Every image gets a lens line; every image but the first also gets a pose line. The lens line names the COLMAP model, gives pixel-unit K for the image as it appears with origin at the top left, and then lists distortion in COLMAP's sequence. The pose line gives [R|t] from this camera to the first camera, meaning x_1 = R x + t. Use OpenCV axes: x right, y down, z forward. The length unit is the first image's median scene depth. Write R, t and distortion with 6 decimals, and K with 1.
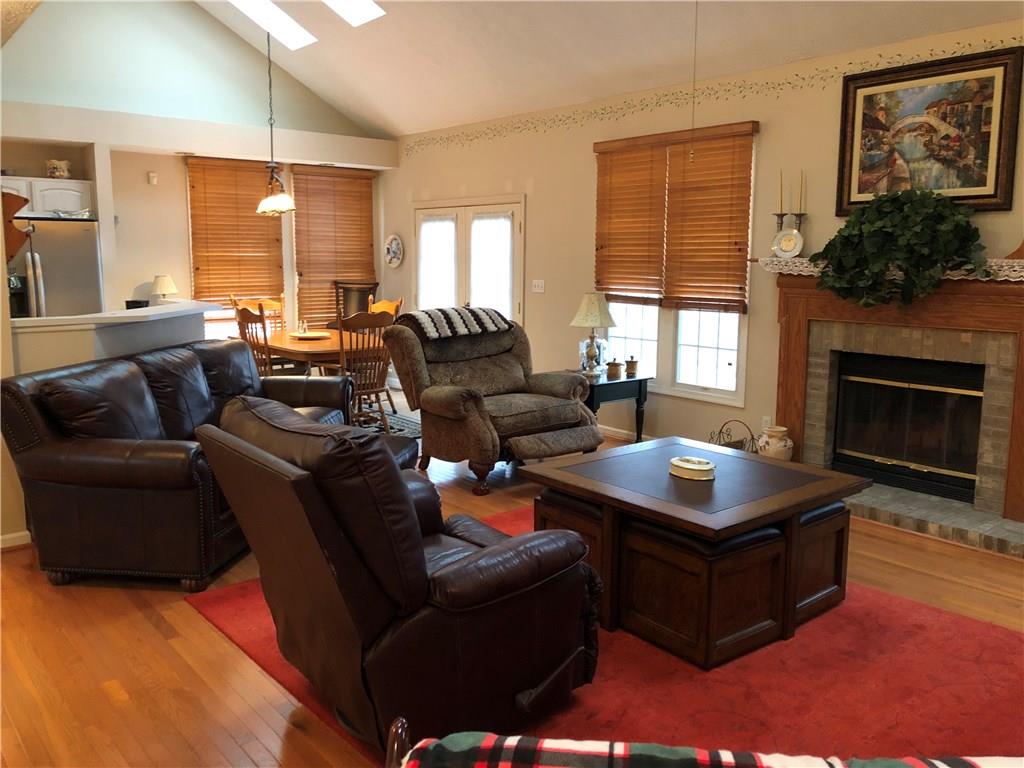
lens RADIAL K [[846.5, 0, 517.9], [0, 846.5, 369.2], [0, 0, 1]] dist [0.030072, -0.013603]
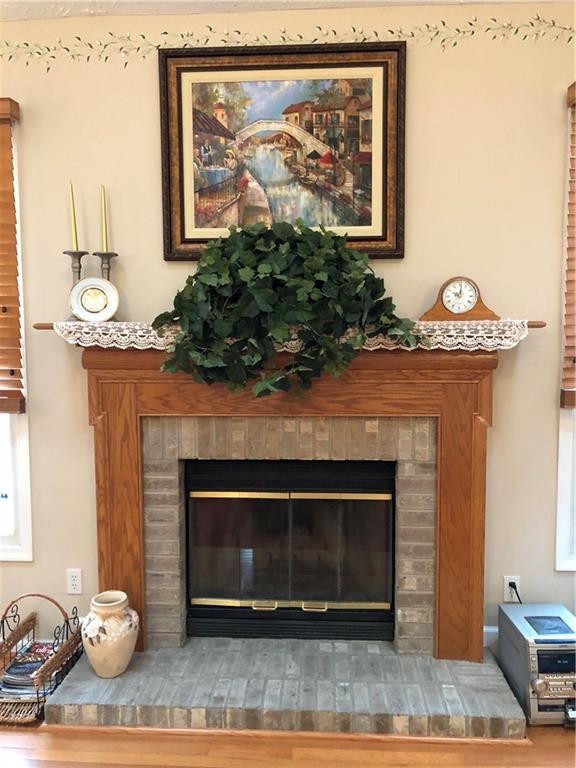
lens RADIAL K [[634.9, 0, 290.7], [0, 634.9, 376.3], [0, 0, 1]] dist [0.030072, -0.013603]
pose [[0.686343, -0.068667, 0.724029, 0.075461], [0.106016, 0.994345, -0.006195, -0.077405], [-0.719510, 0.081010, 0.689742, 0.610303]]
